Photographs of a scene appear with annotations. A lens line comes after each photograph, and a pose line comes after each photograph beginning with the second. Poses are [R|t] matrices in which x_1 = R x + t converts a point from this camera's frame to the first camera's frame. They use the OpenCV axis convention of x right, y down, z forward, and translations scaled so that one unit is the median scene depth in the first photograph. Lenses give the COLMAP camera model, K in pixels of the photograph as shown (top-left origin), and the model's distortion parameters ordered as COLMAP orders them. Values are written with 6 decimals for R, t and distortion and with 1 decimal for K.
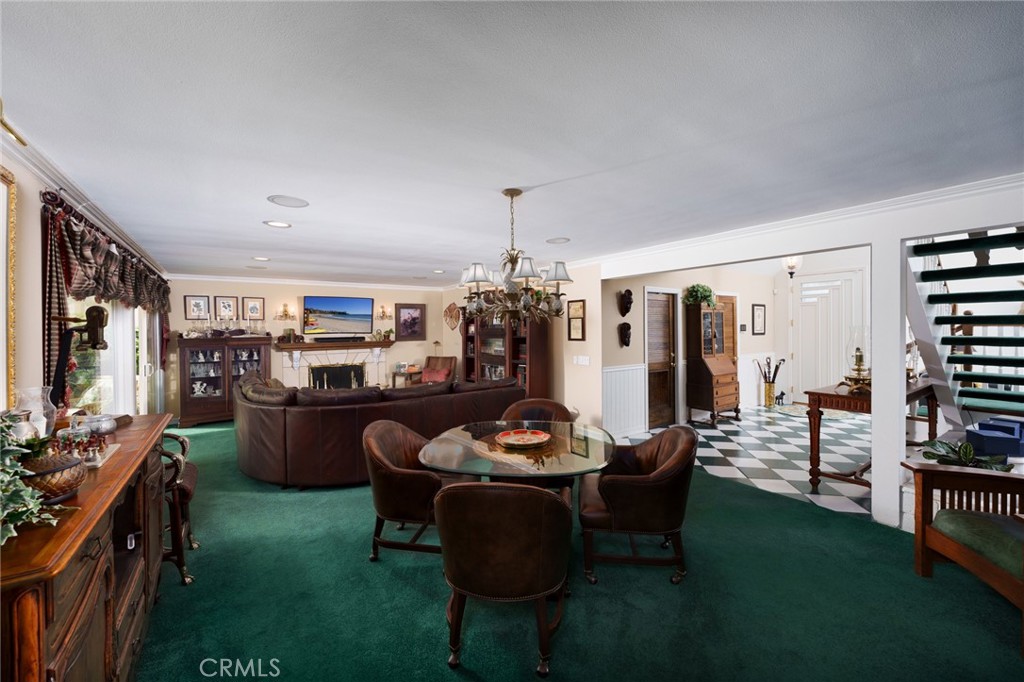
lens RADIAL K [[411.9, 0, 512.0], [0, 411.9, 341.0], [0, 0, 1]] dist [0.001261, 0.000133]
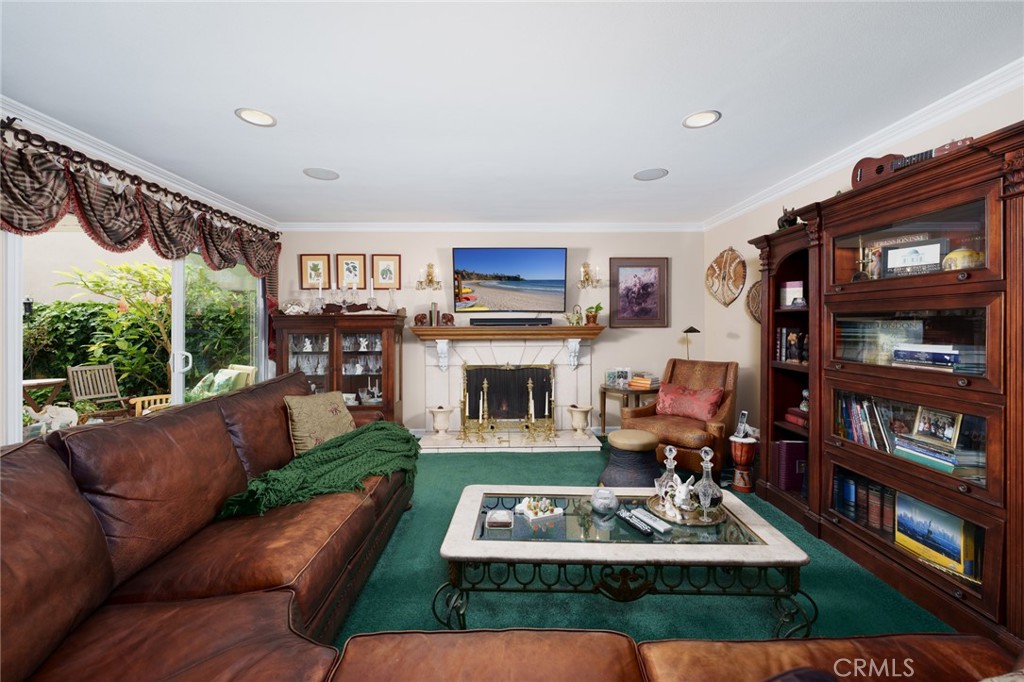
lens RADIAL K [[412.5, 0, 511.5], [0, 412.5, 329.5], [0, 0, 1]] dist [0.000196, 0.000206]
pose [[0.835327, 0.011684, -0.549629, -0.112849], [-0.021630, 0.999699, -0.011621, 0.014662], [0.549327, 0.021596, 0.835328, 0.584631]]
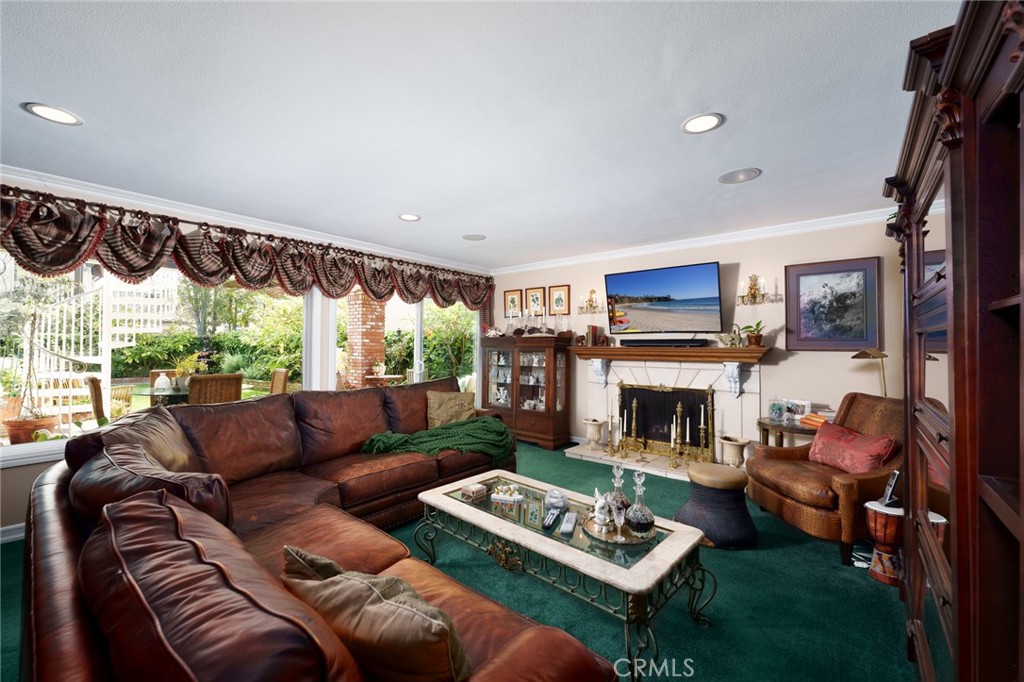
lens RADIAL K [[411.9, 0, 512.0], [0, 411.9, 341.0], [0, 0, 1]] dist [0.001261, 0.000133]
pose [[0.273891, 0.000742, -0.961760, 0.079680], [-0.039408, 0.999169, -0.010452, 0.007853], [0.960953, 0.040764, 0.273693, 0.726812]]
